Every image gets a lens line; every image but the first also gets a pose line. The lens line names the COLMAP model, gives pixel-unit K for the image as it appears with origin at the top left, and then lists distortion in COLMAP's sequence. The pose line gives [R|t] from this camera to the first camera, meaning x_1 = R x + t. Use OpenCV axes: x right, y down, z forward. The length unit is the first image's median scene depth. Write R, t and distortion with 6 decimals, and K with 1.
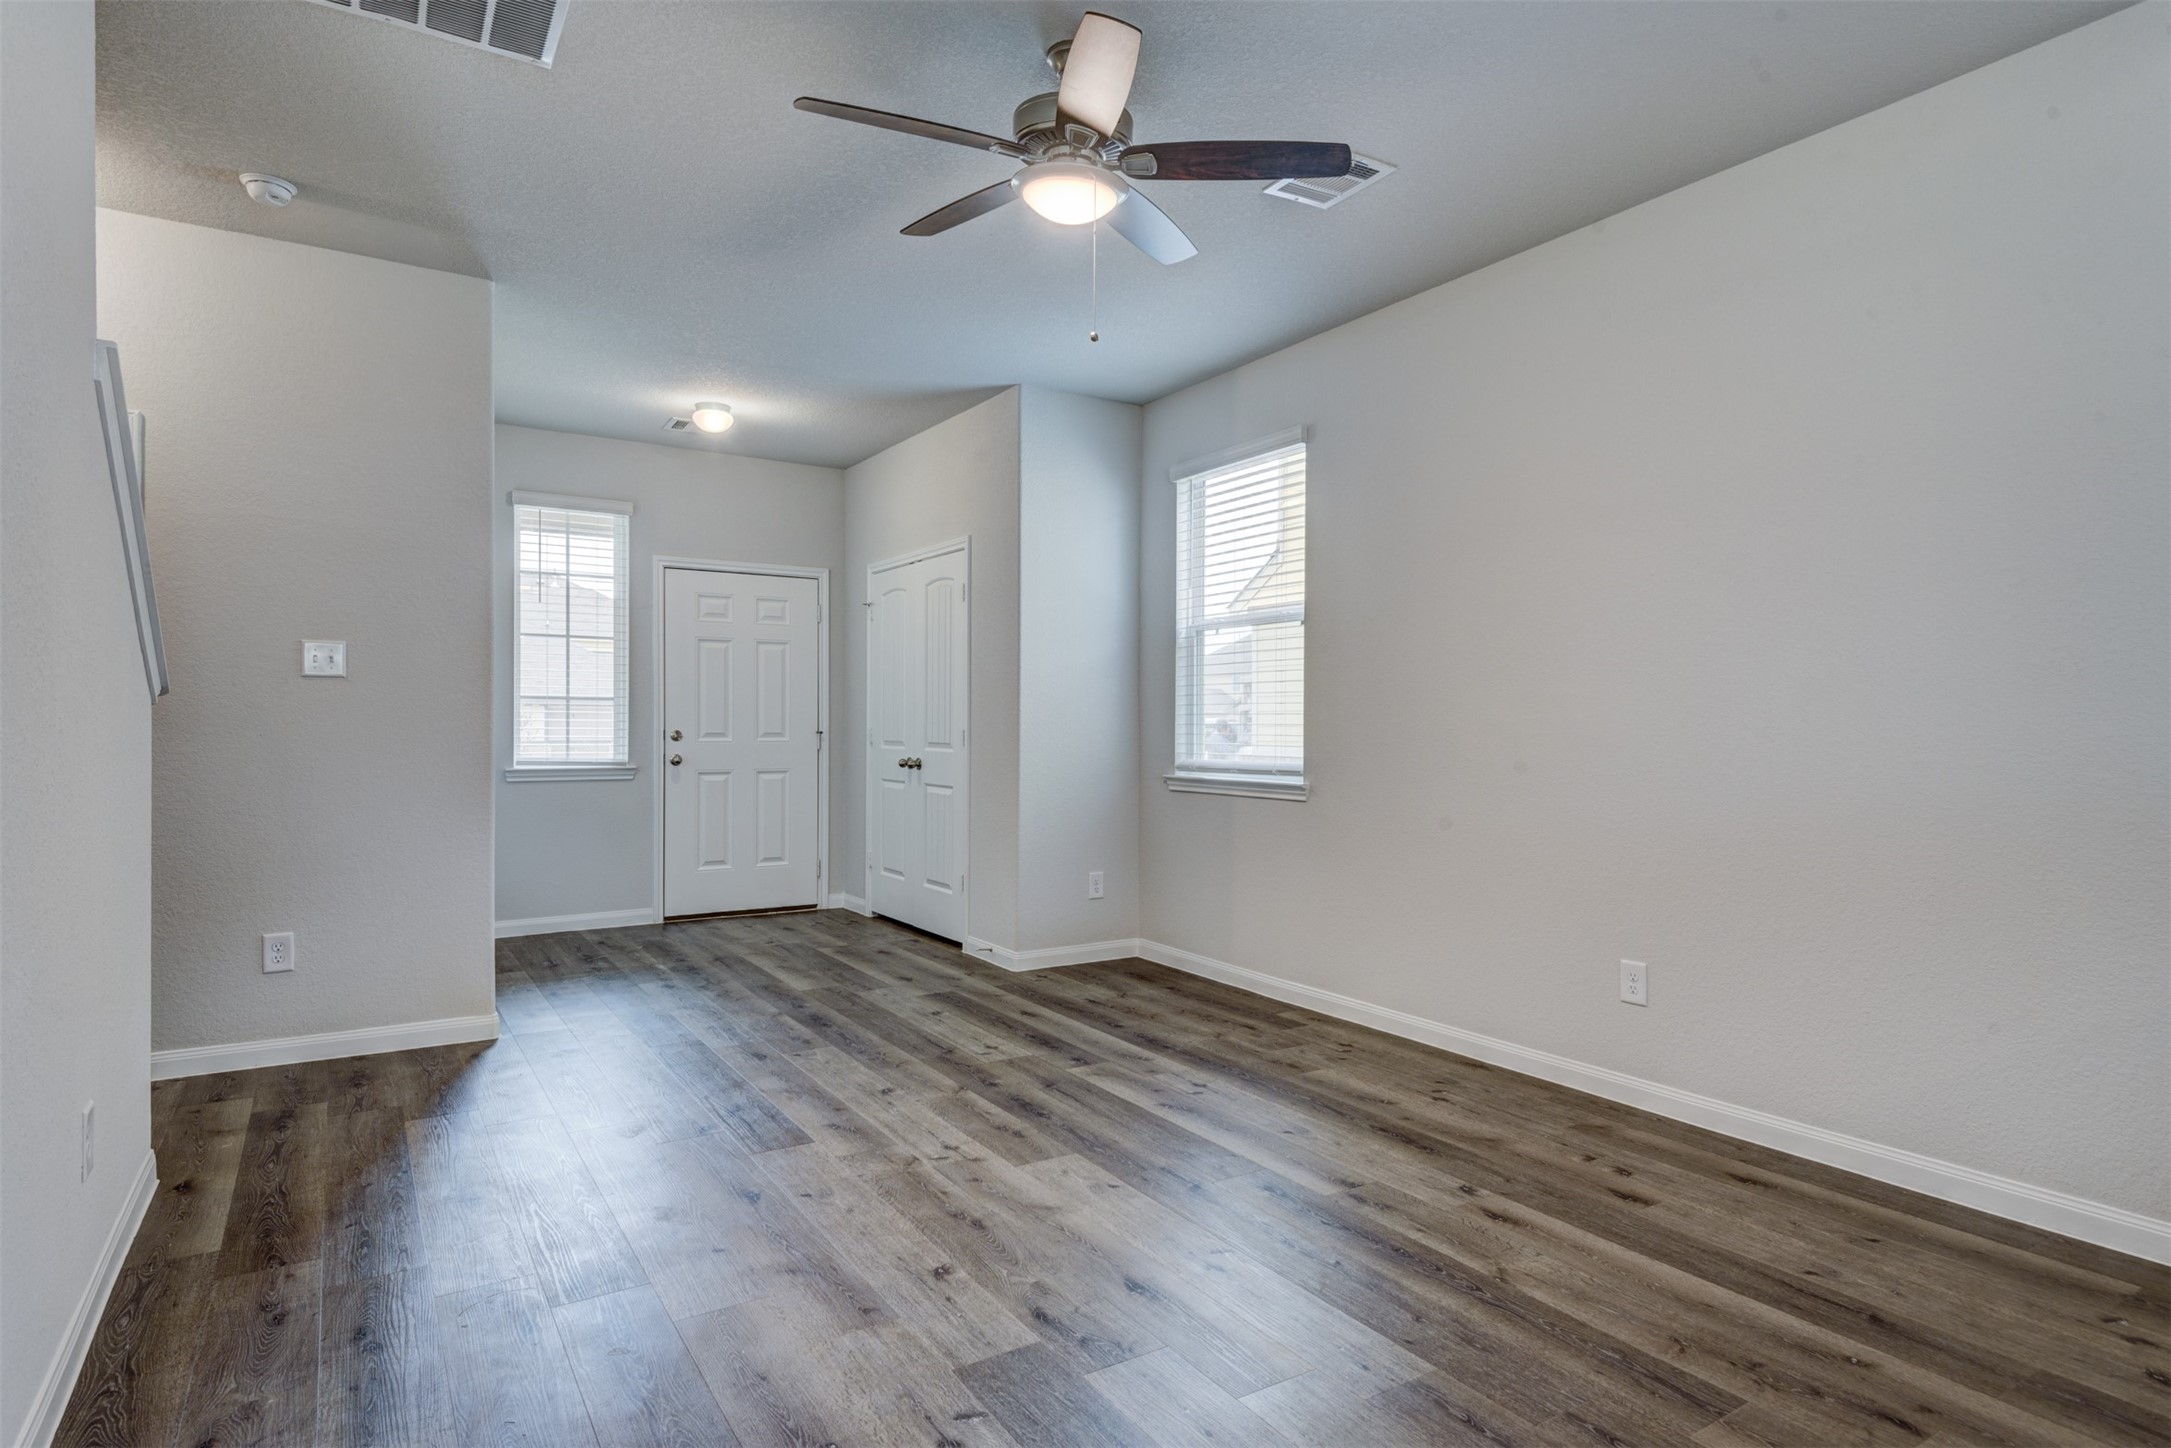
lens RADIAL K [[1164.3, 0, 1087.9], [0, 1164.3, 730.9], [0, 0, 1]] dist [0.038595, -0.019449]
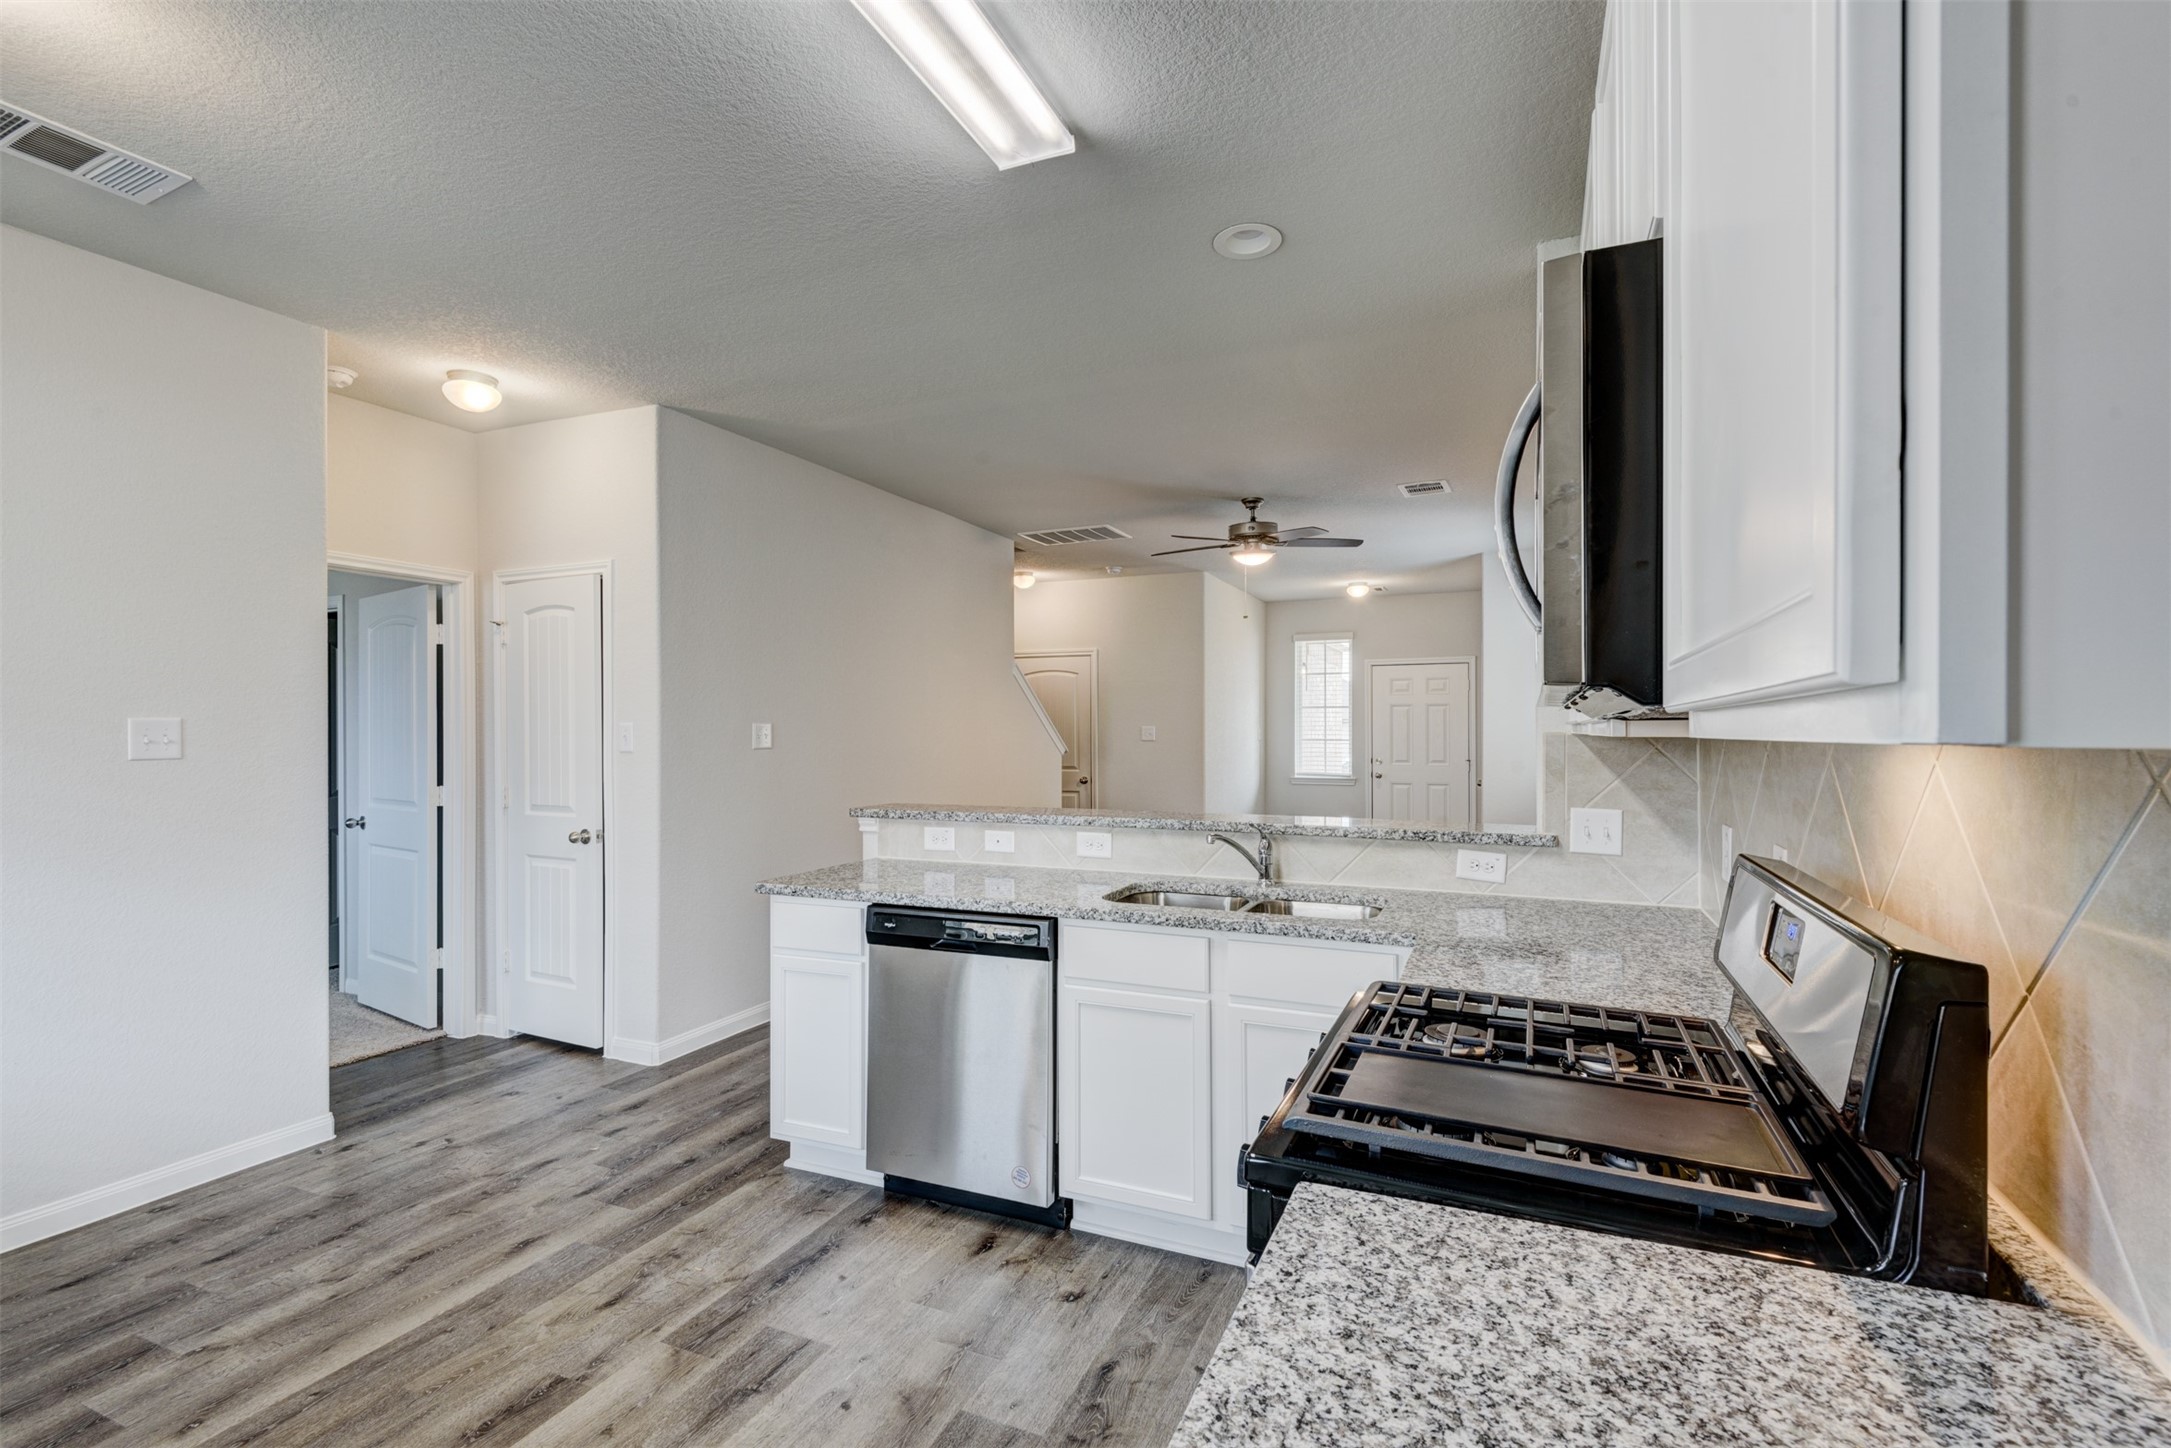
lens RADIAL K [[980.7, 0, 1082.1], [0, 980.7, 724.5], [0, 0, 1]] dist [0.019238, -0.009964]
pose [[0.554178, -0.011249, -0.832322, 1.158032], [-0.000517, 0.999904, -0.013858, -0.057344], [0.832398, 0.008110, 0.554119, -0.334990]]
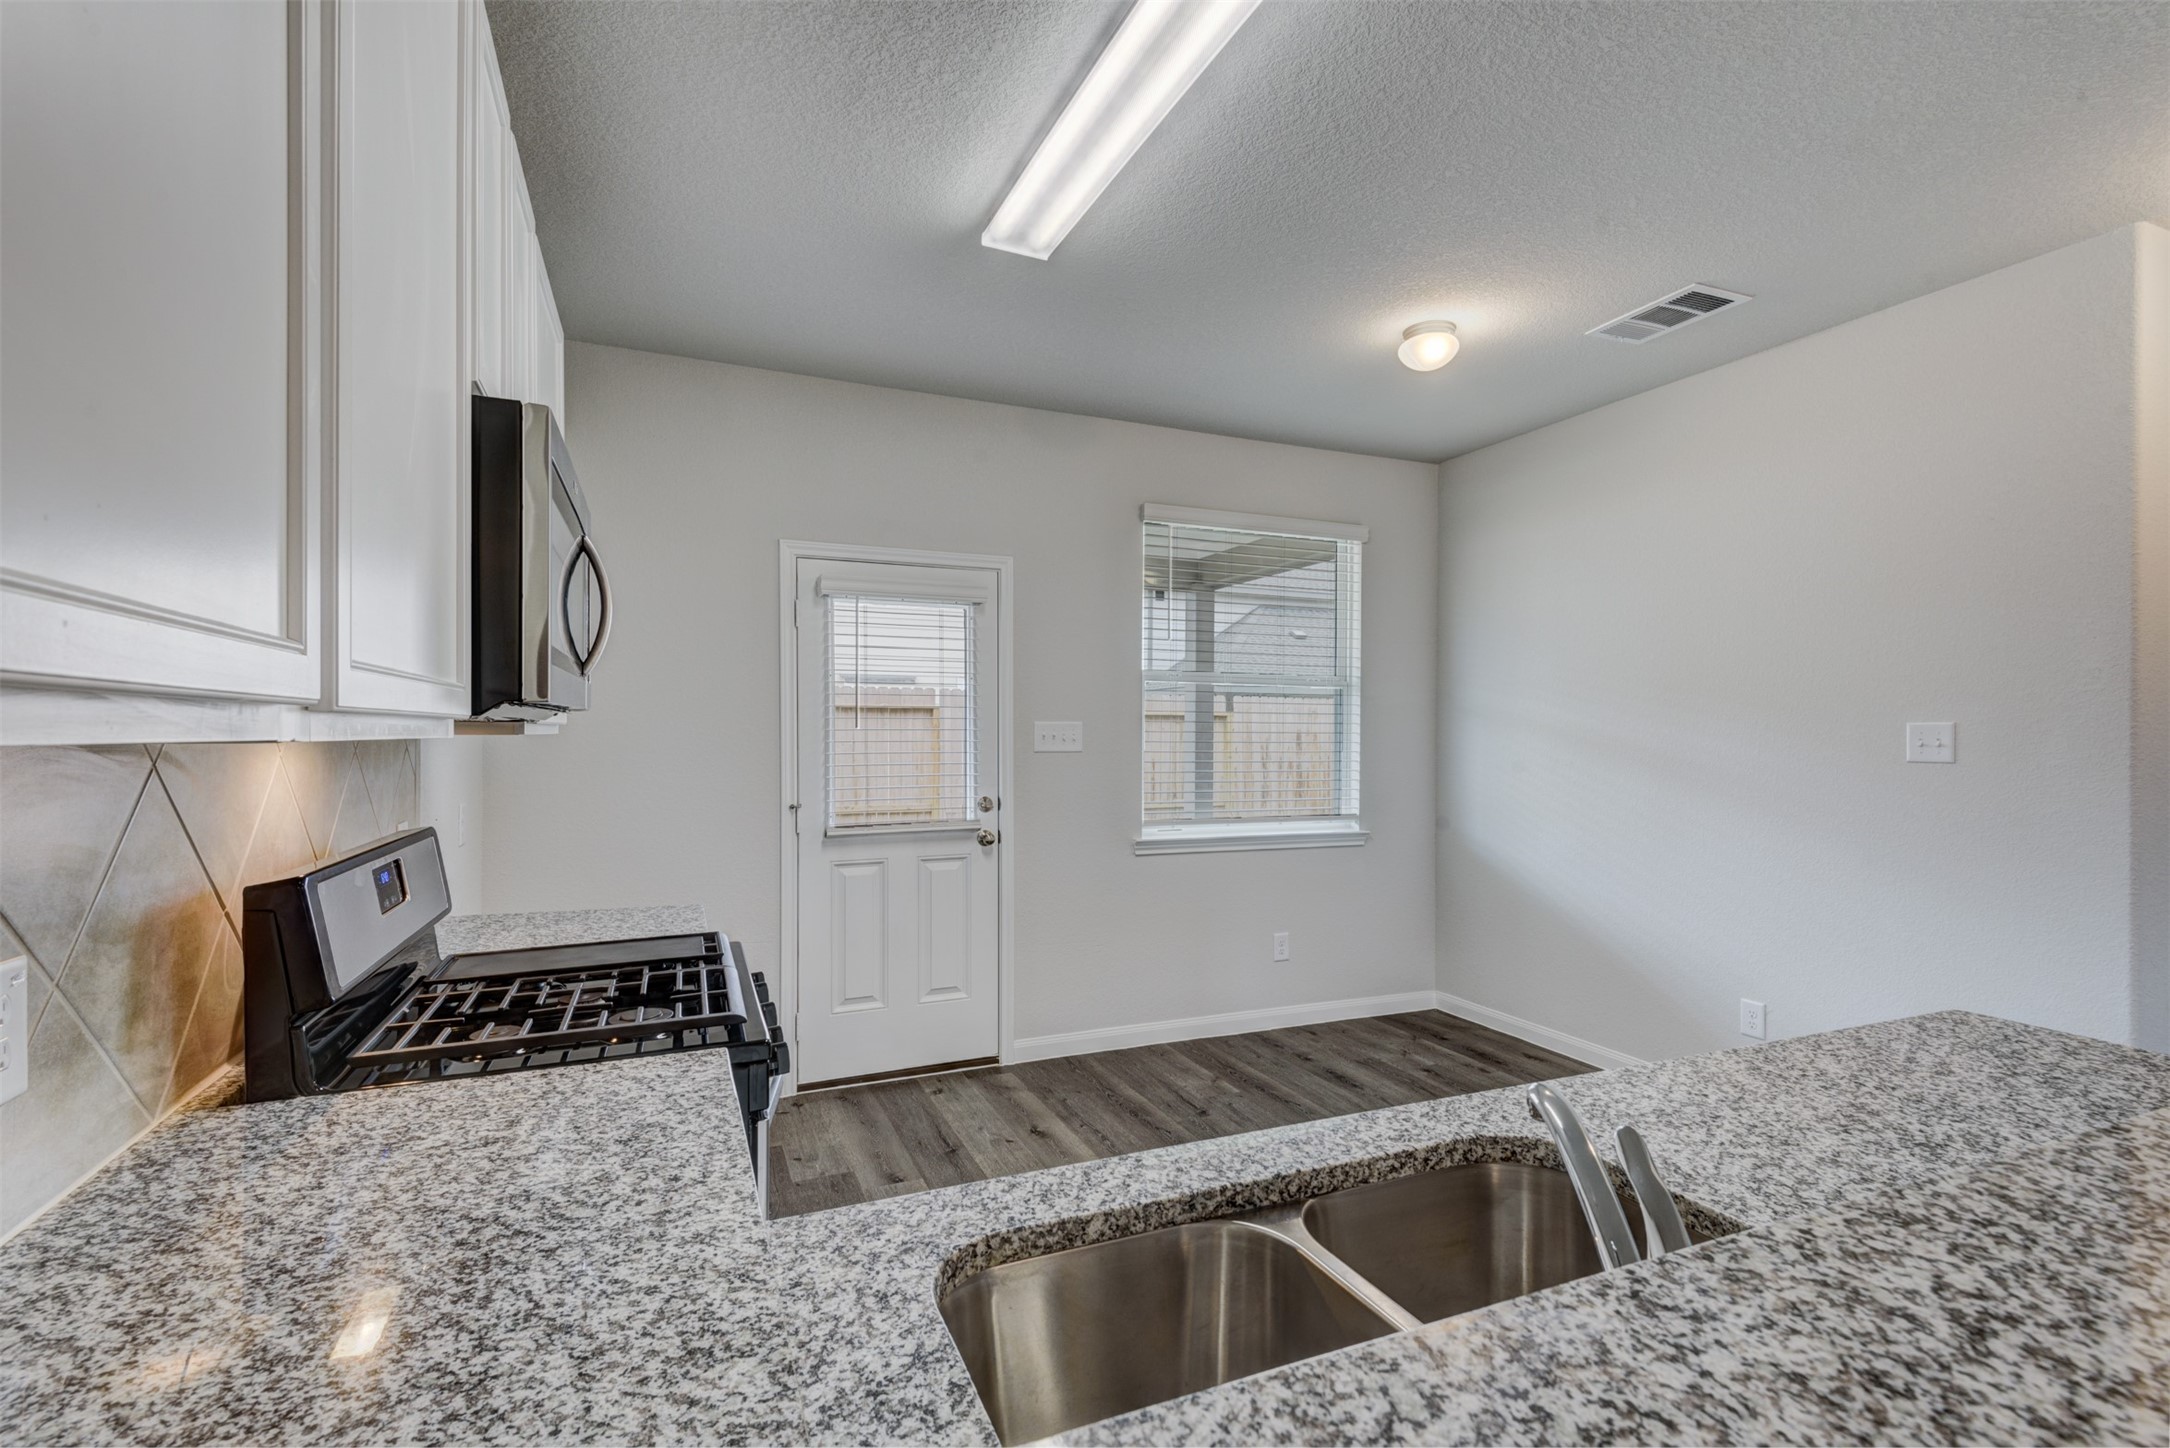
lens RADIAL K [[979.1, 0, 1096.8], [0, 979.1, 729.9], [0, 0, 1]] dist [0.051748, -0.038140]
pose [[-0.986735, -0.008444, 0.162122, 0.623149], [-0.007645, 0.999955, 0.005548, -0.066719], [-0.162162, 0.004235, -0.986755, 0.431048]]
